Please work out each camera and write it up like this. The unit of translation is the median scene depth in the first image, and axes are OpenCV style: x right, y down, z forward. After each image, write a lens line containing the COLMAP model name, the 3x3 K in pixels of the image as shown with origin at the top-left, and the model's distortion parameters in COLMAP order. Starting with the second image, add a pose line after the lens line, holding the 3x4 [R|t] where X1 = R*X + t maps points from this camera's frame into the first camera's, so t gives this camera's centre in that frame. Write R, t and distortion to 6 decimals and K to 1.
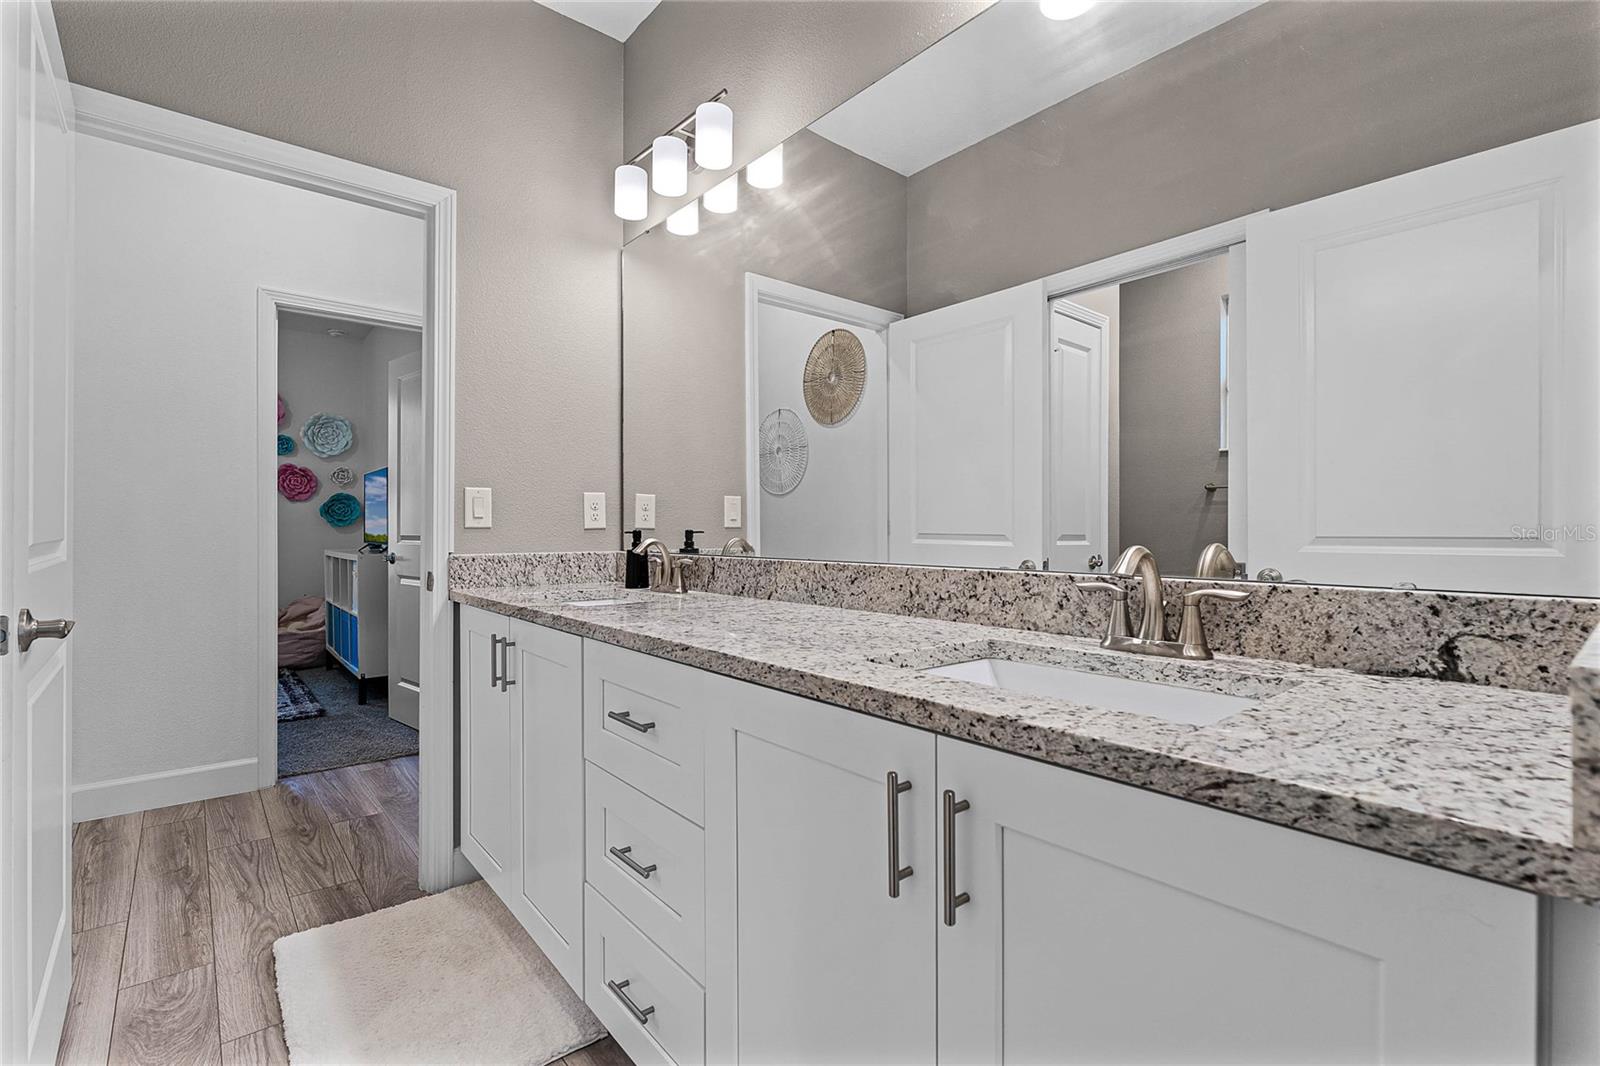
lens RADIAL K [[716.7, 0, 770.1], [0, 716.7, 545.5], [0, 0, 1]] dist [0.003837, -0.000016]
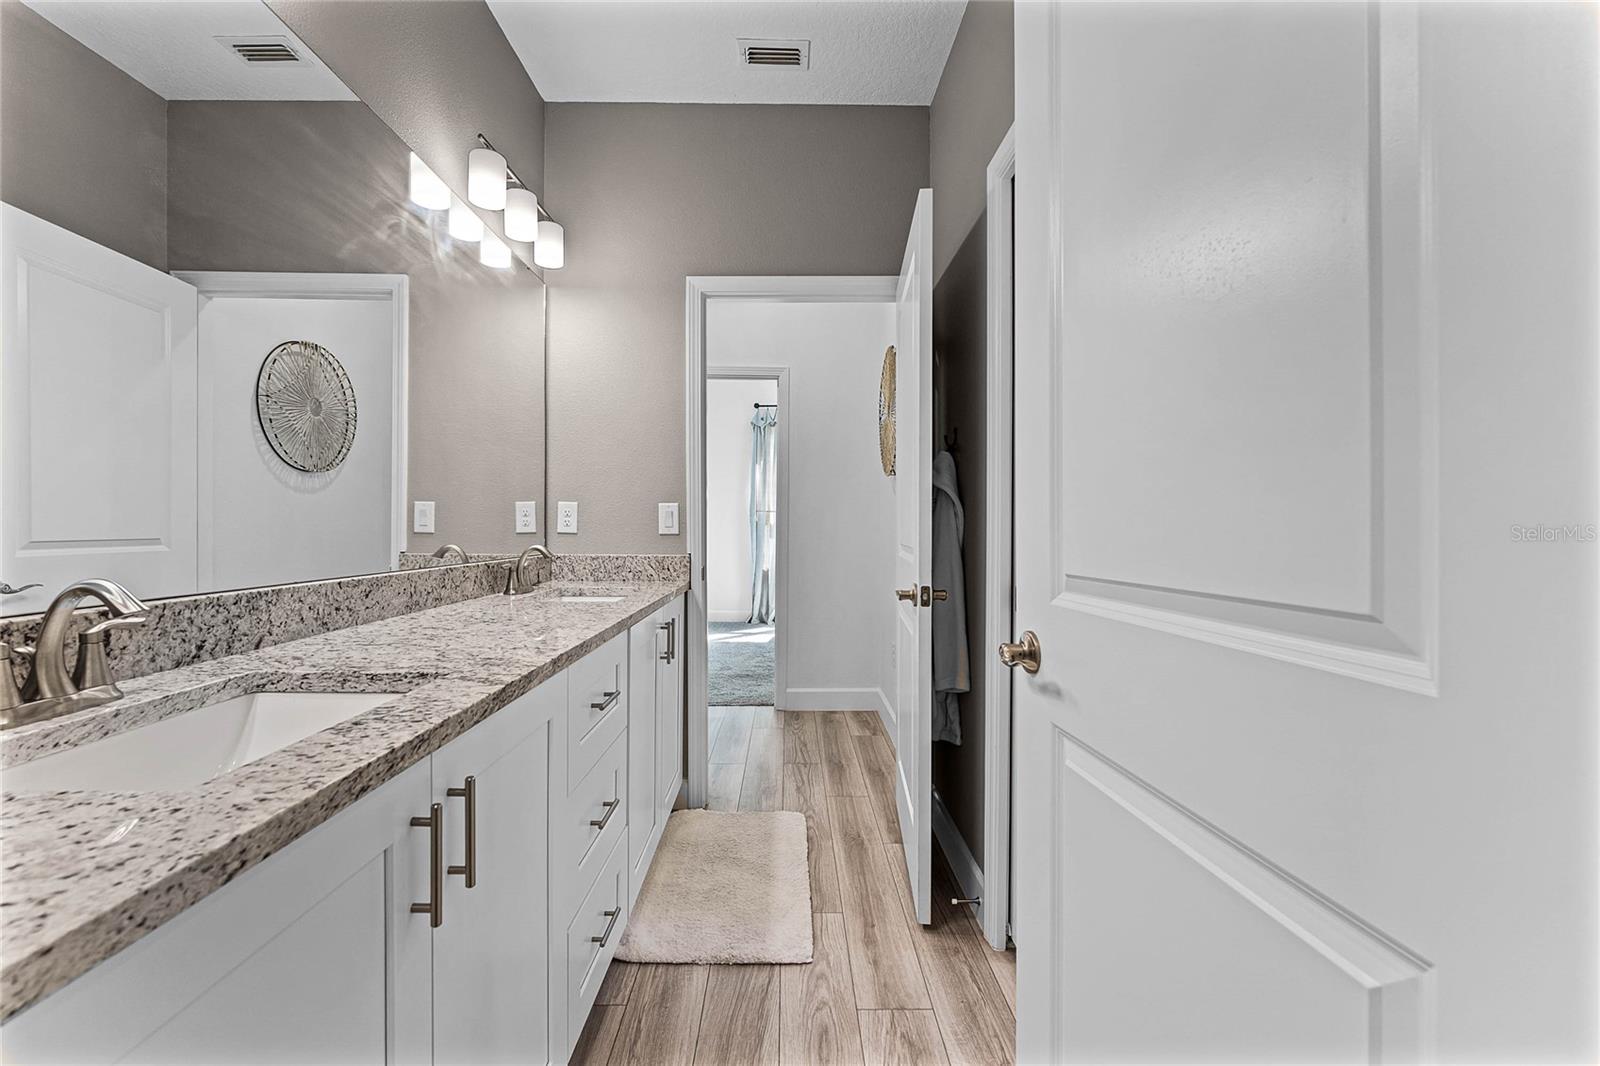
lens RADIAL K [[646.3, 0, 811.0], [0, 646.3, 530.2], [0, 0, 1]] dist [0.004549, 0.000413]
pose [[-0.801134, -0.009242, 0.598414, -0.916836], [0.005683, 0.999718, 0.023048, -0.057285], [-0.598458, 0.021865, -0.800855, 1.349432]]
